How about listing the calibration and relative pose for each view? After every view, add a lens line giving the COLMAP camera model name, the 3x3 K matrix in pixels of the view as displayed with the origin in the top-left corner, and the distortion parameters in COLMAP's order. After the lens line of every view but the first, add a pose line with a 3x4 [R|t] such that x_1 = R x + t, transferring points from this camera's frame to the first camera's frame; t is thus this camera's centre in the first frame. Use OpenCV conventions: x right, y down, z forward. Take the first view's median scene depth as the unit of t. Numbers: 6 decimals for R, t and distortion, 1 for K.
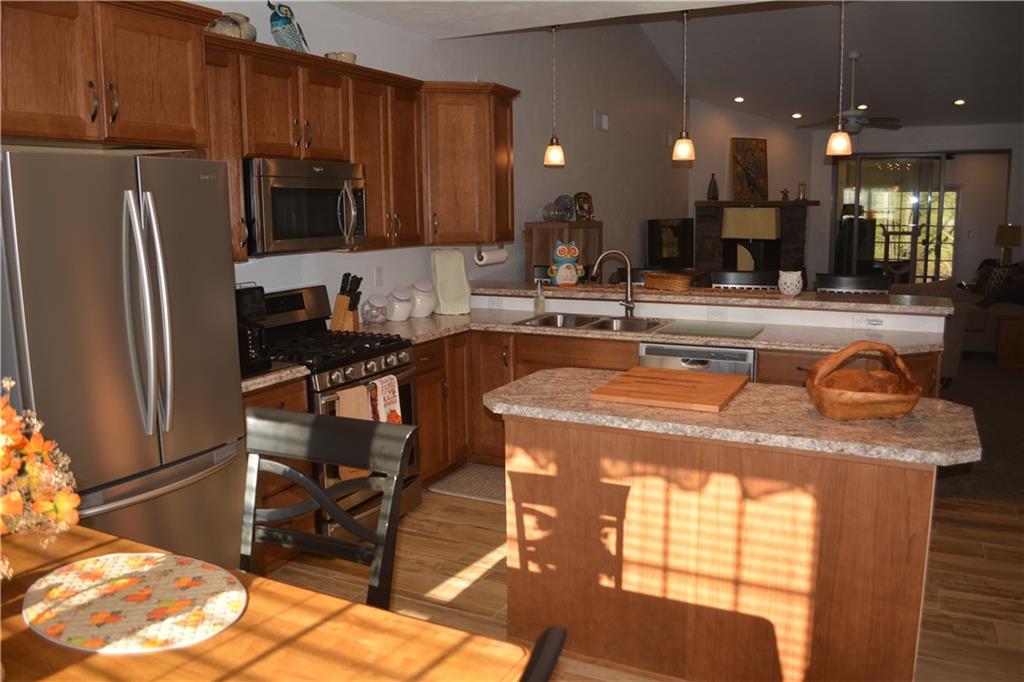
lens RADIAL K [[801.2, 0, 511.6], [0, 801.2, 339.6], [0, 0, 1]] dist [-0.075085, 0.001468]
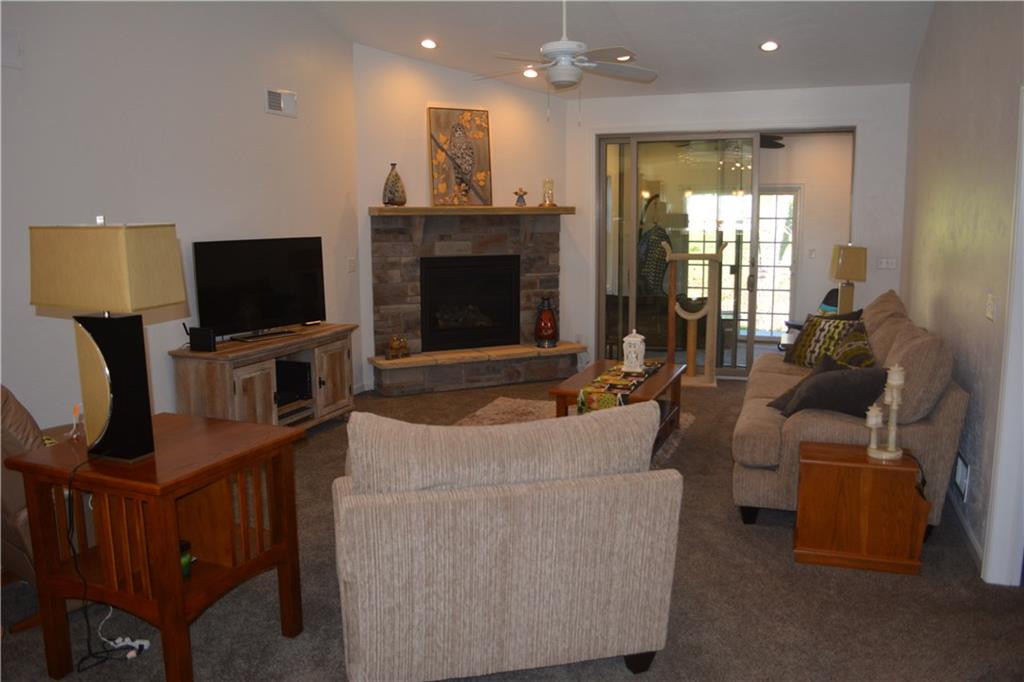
lens RADIAL K [[801.2, 0, 511.9], [0, 801.2, 341.1], [0, 0, 1]] dist [-0.075085, 0.001468]
pose [[0.992573, -0.011348, 0.121116, 0.265635], [0.012451, 0.999888, -0.008359, -0.062259], [-0.121008, 0.009805, 0.992603, 0.365455]]
